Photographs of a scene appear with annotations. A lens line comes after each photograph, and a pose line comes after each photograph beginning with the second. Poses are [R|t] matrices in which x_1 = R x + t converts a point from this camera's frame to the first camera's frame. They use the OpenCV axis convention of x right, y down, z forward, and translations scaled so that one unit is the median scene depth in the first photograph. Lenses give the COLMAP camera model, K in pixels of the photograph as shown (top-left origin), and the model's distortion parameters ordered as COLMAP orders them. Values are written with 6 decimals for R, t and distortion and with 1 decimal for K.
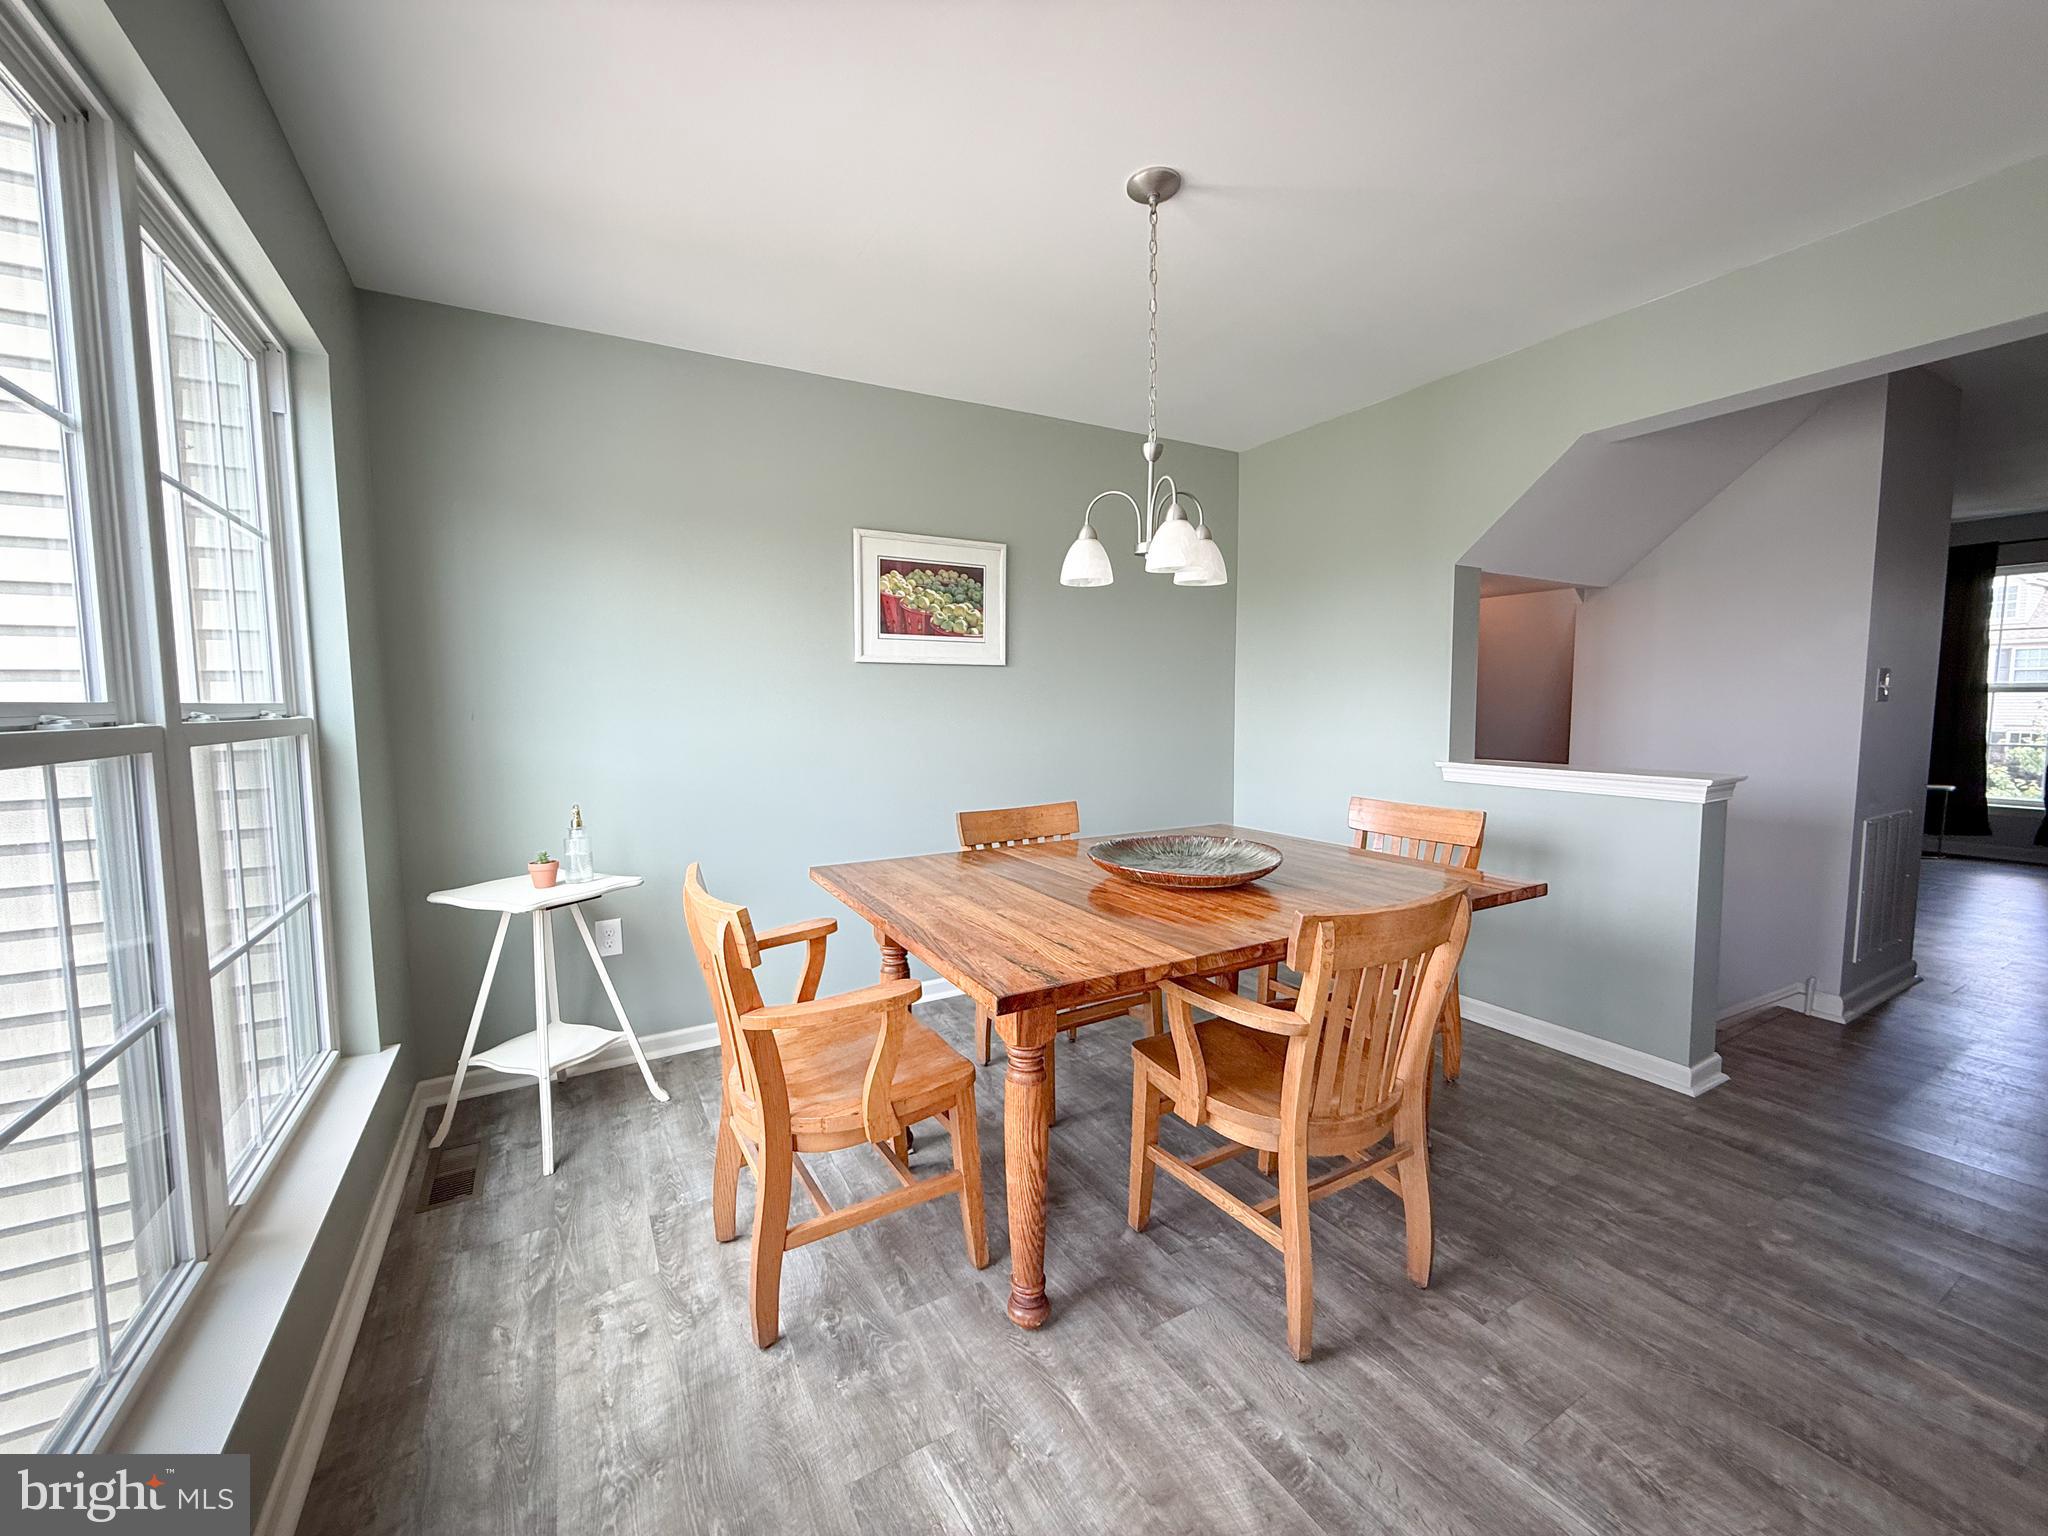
lens RADIAL K [[820.8, 0, 1022.3], [0, 820.8, 759.5], [0, 0, 1]] dist [-0.002588, 0.000134]
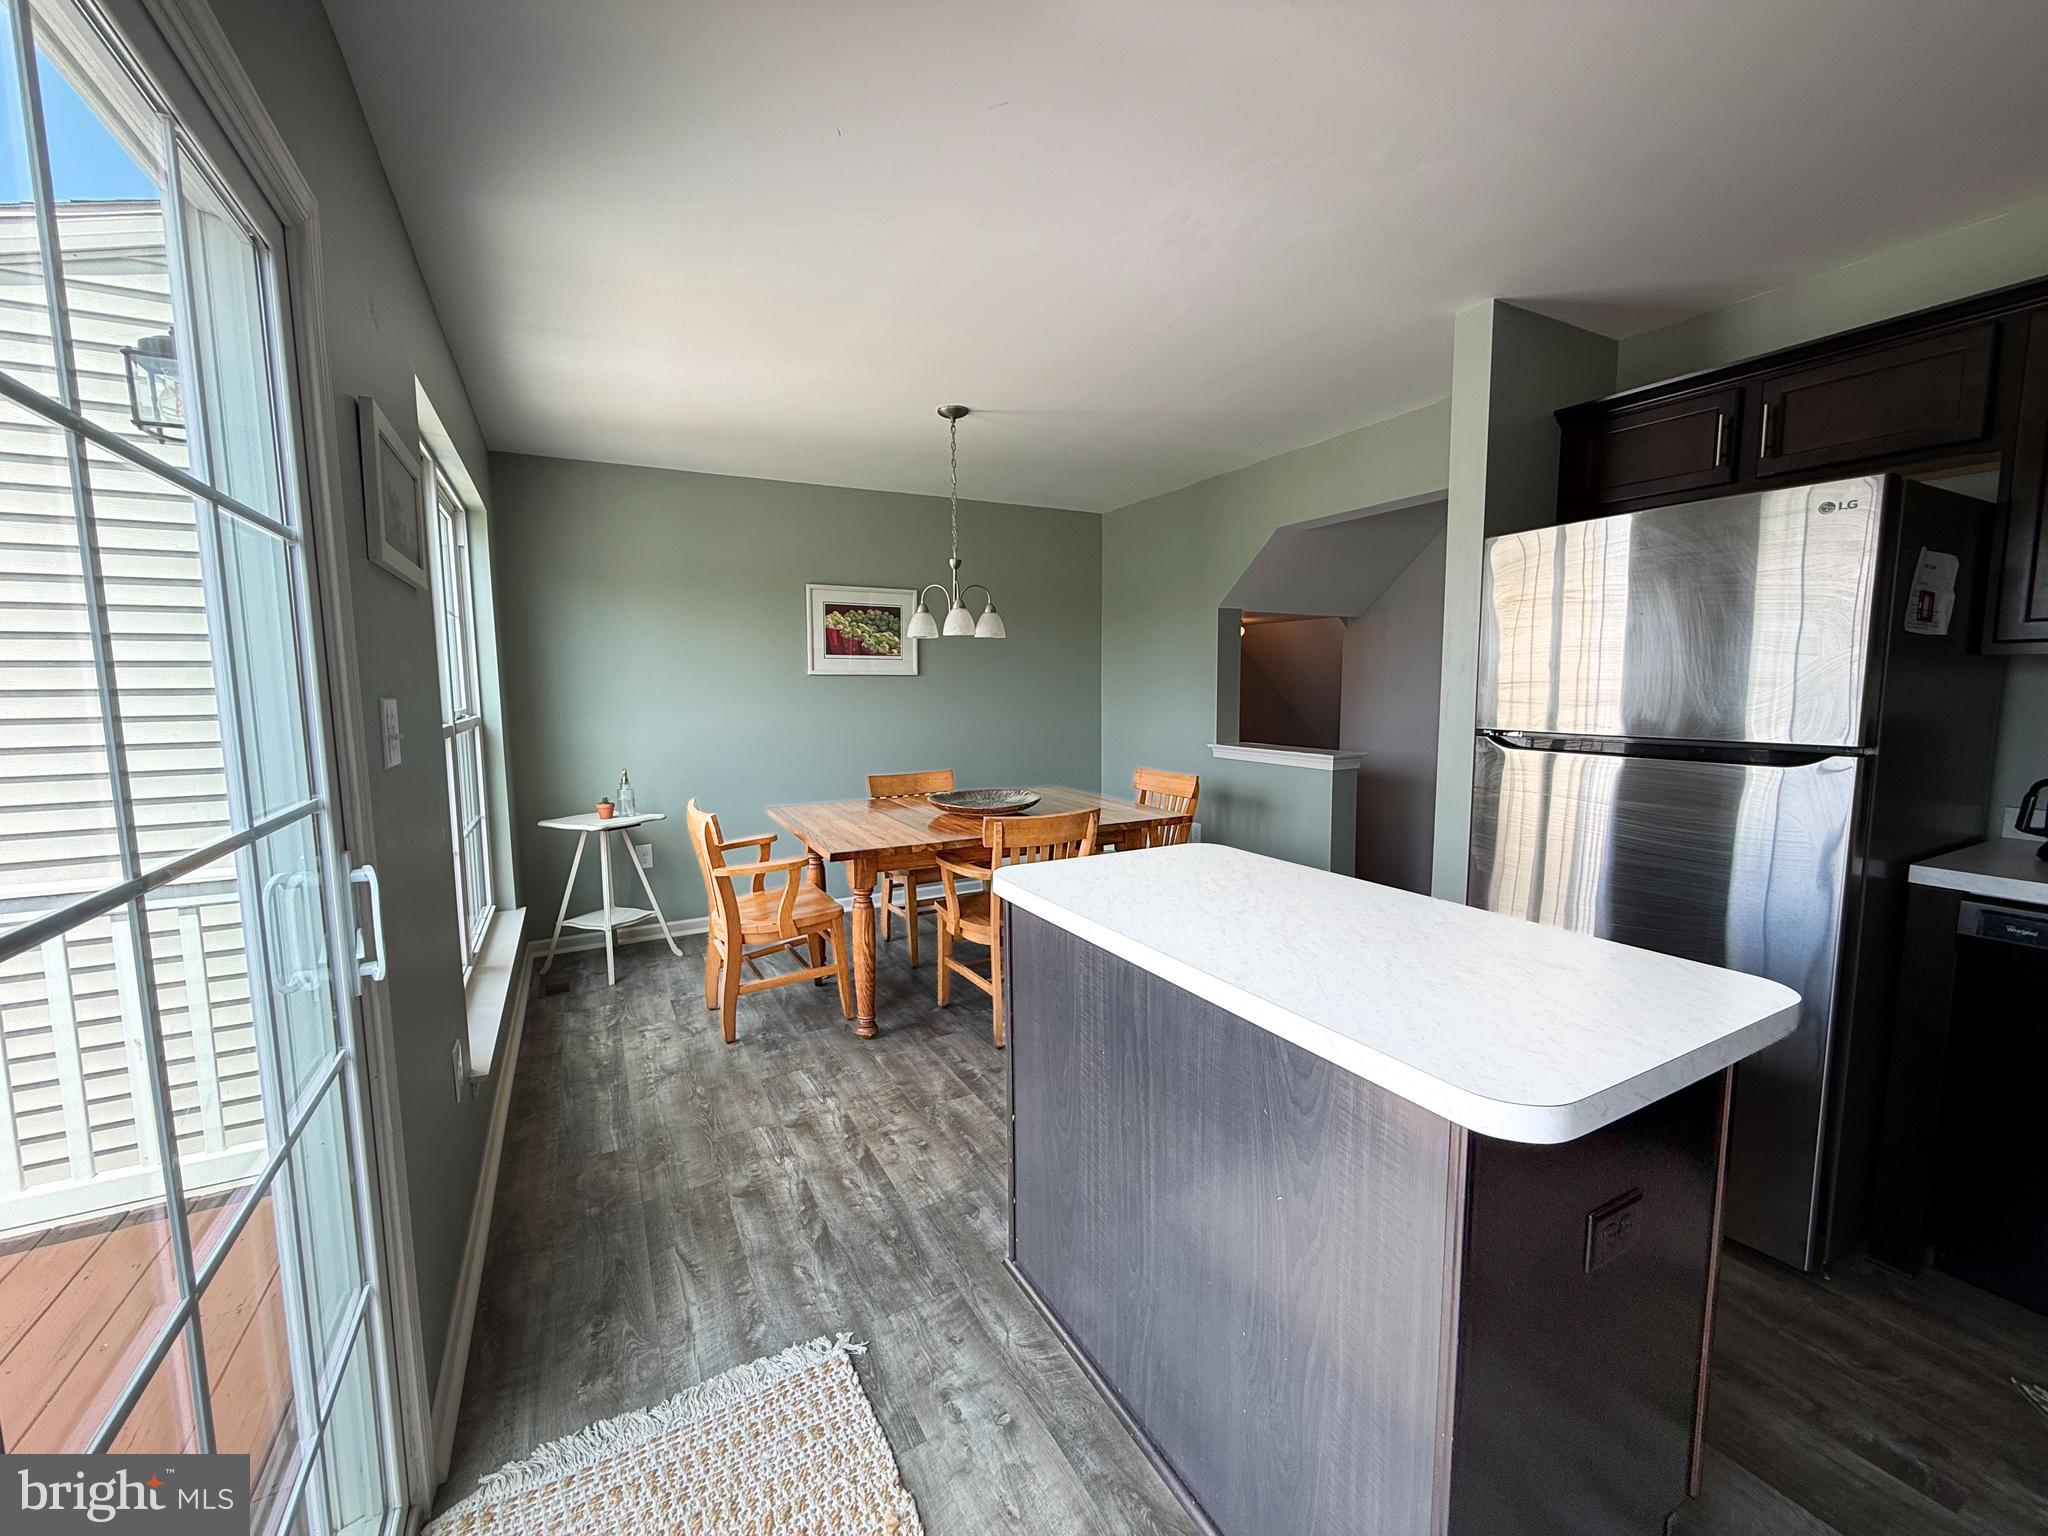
lens RADIAL K [[820.8, 0, 1021.0], [0, 820.8, 762.0], [0, 0, 1]] dist [-0.002588, 0.000134]
pose [[0.999627, 0.003338, -0.027106, 0.300762], [-0.002683, 0.999704, 0.024163, 0.001148], [0.027178, -0.024081, 0.999340, -0.636578]]
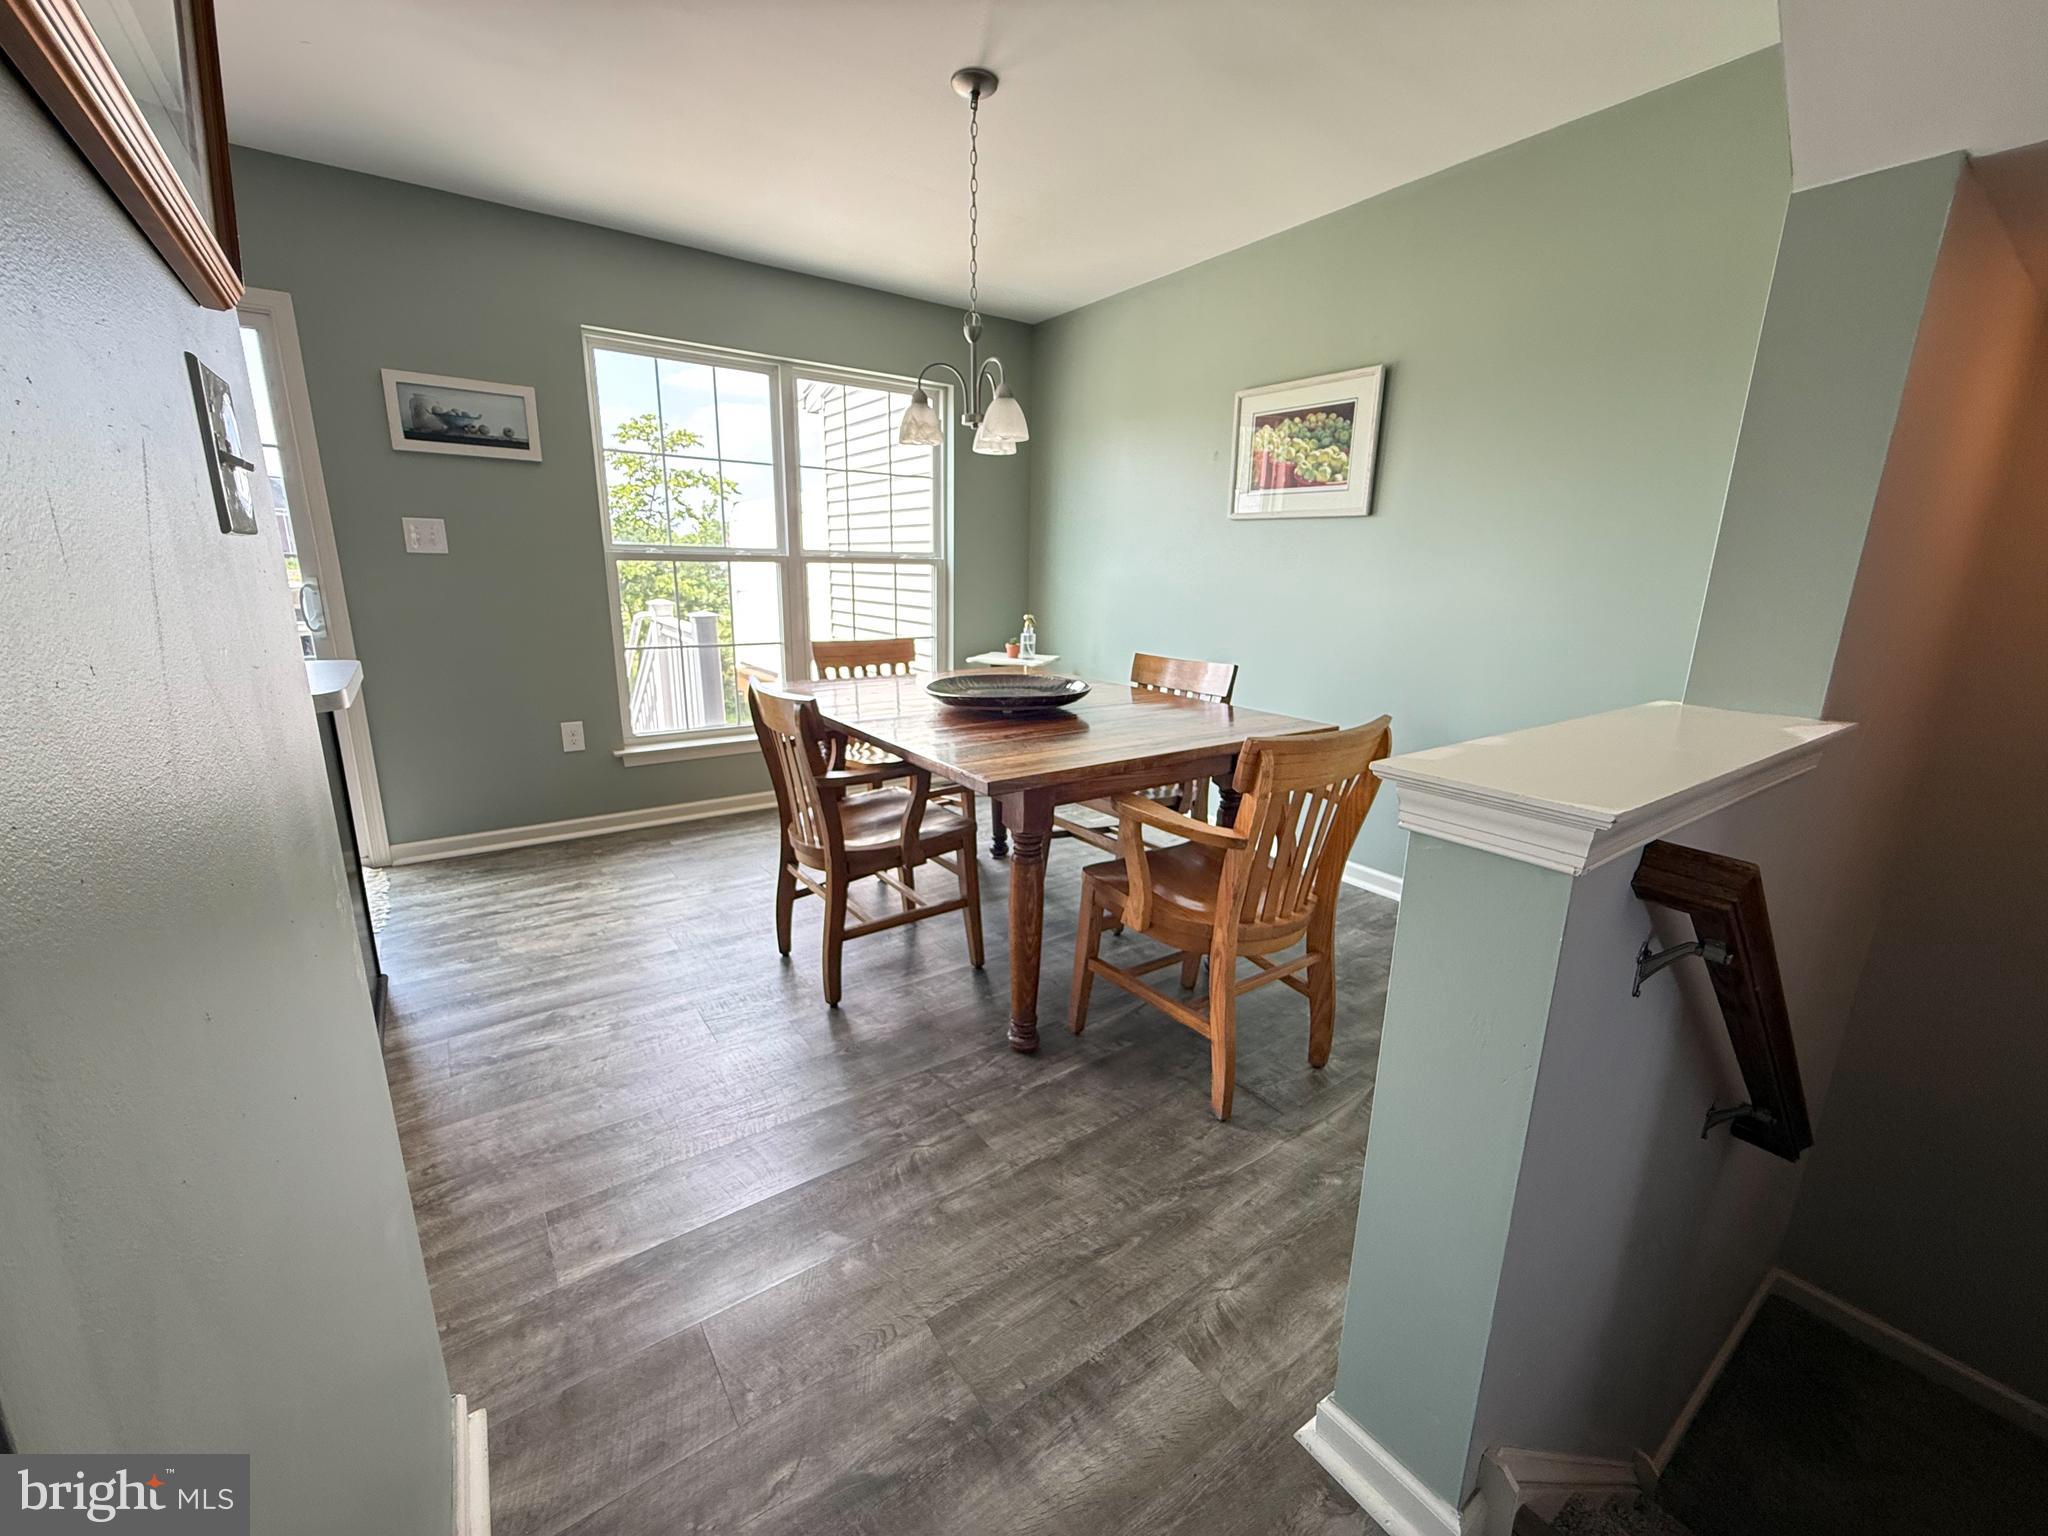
lens RADIAL K [[820.8, 0, 1022.8], [0, 820.8, 773.1], [0, 0, 1]] dist [-0.002588, 0.000134]
pose [[0.097934, 0.262771, -0.959875, 1.280614], [-0.092594, 0.962734, 0.254107, -0.061478], [0.990876, 0.063994, 0.118615, 0.851490]]
